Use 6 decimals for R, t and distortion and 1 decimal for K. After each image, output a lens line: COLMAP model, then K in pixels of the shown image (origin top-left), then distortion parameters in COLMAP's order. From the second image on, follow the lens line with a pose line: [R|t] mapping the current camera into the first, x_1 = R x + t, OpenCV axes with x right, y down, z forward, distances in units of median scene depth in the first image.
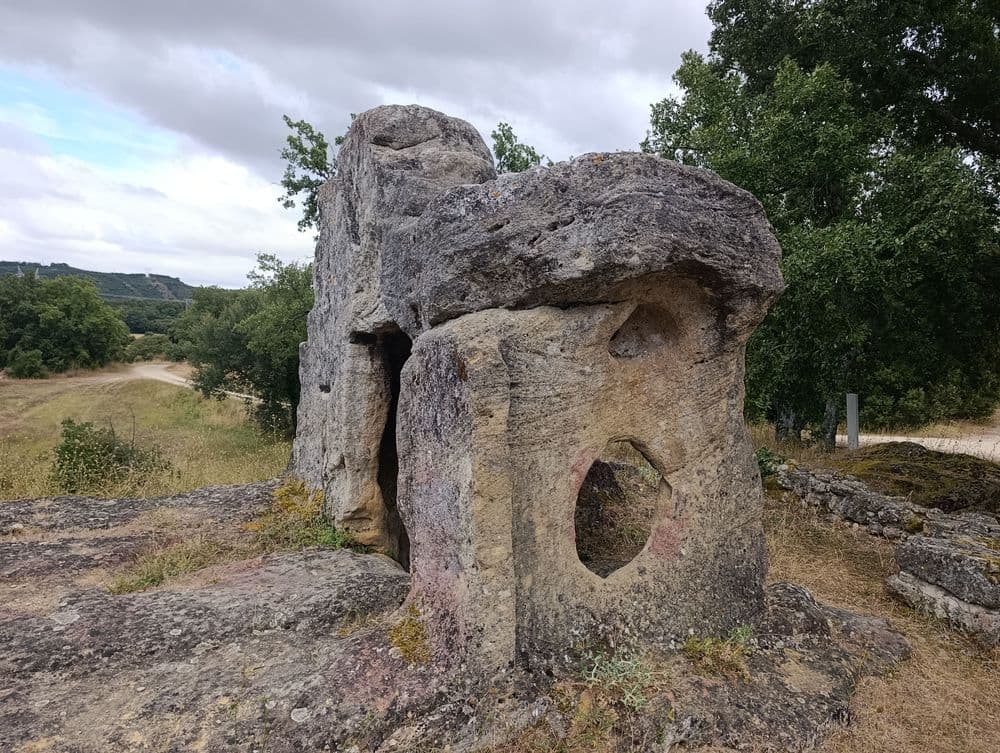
lens RADIAL K [[689.6, 0, 504.0], [0, 689.6, 376.3], [0, 0, 1]] dist [0.040538, -0.051638]
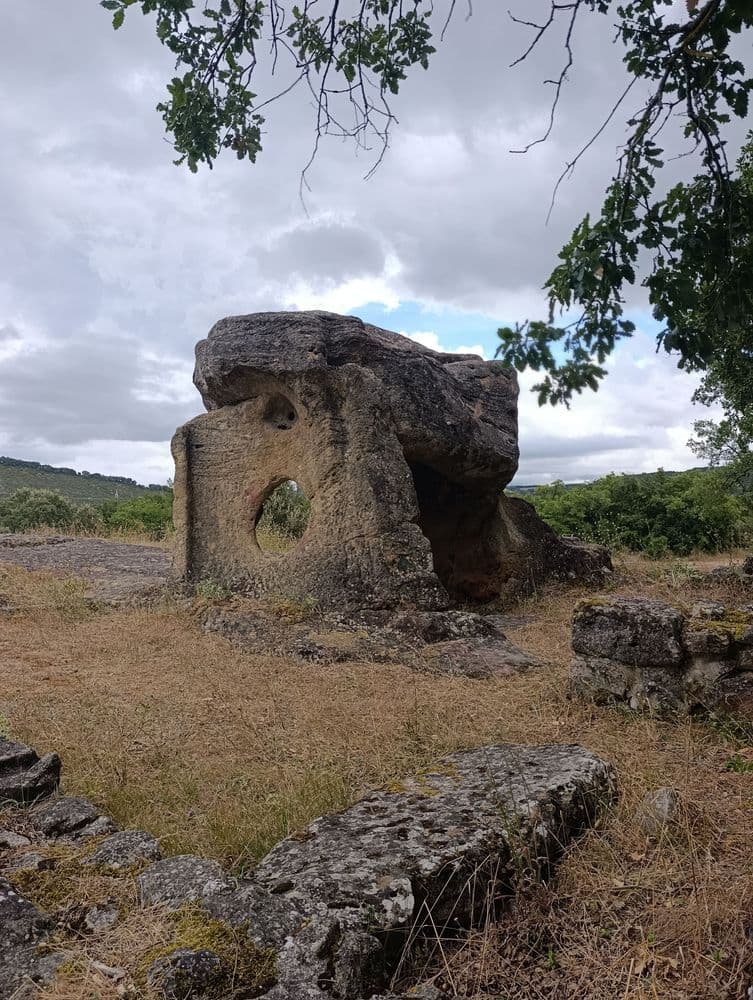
lens RADIAL K [[689.6, 0, 399.9], [0, 689.6, 496.2], [0, 0, 1]] dist [0.040538, -0.051638]
pose [[0.514578, -0.067120, -0.854813, 1.659519], [-0.026316, 0.995226, -0.093987, 0.272772], [0.857040, 0.070859, 0.510355, 0.380280]]
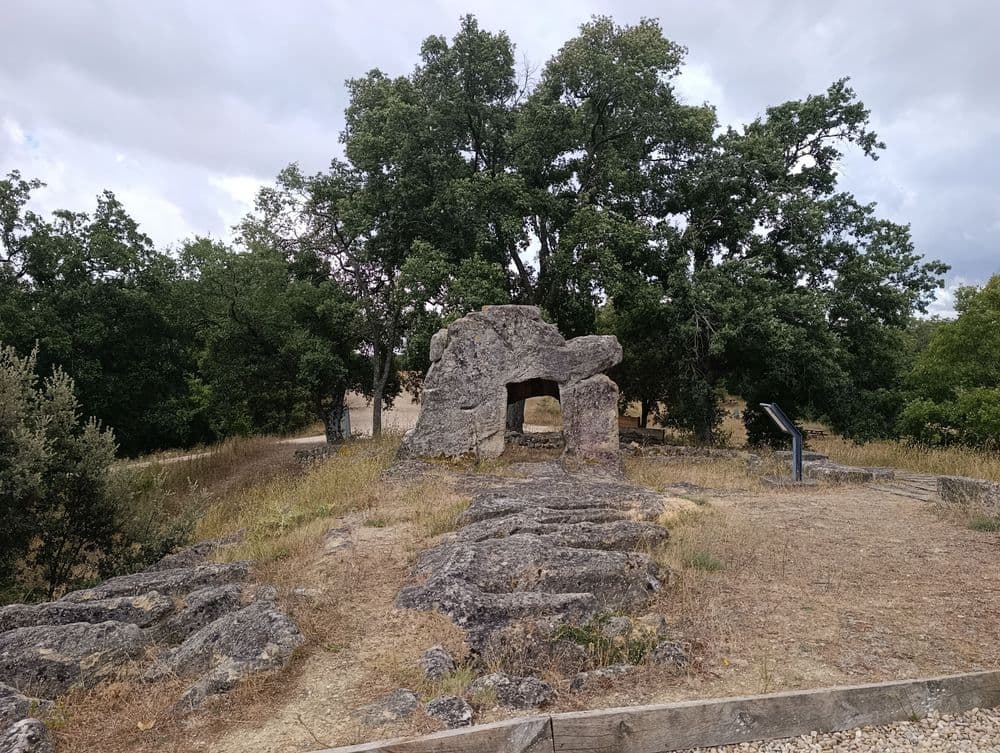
lens RADIAL K [[689.6, 0, 524.2], [0, 689.6, 389.9], [0, 0, 1]] dist [0.040538, -0.051638]
pose [[0.456246, -0.069434, 0.887140, -3.068935], [0.082146, 0.995980, 0.035706, -0.152189], [-0.886054, 0.056584, 0.460116, -0.344335]]
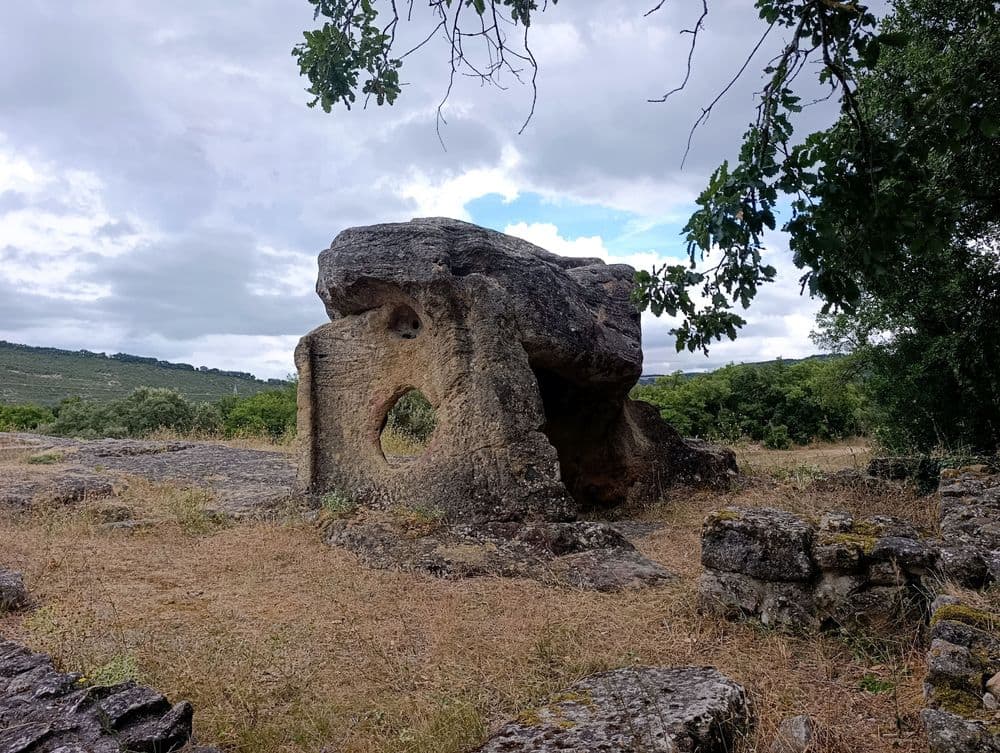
lens RADIAL K [[689.6, 0, 524.4], [0, 689.6, 372.8], [0, 0, 1]] dist [0.040538, -0.051638]
pose [[0.520518, -0.090173, -0.849076, 1.650109], [-0.014130, 0.993362, -0.114159, 0.232218], [0.853734, 0.071419, 0.515789, 0.367645]]
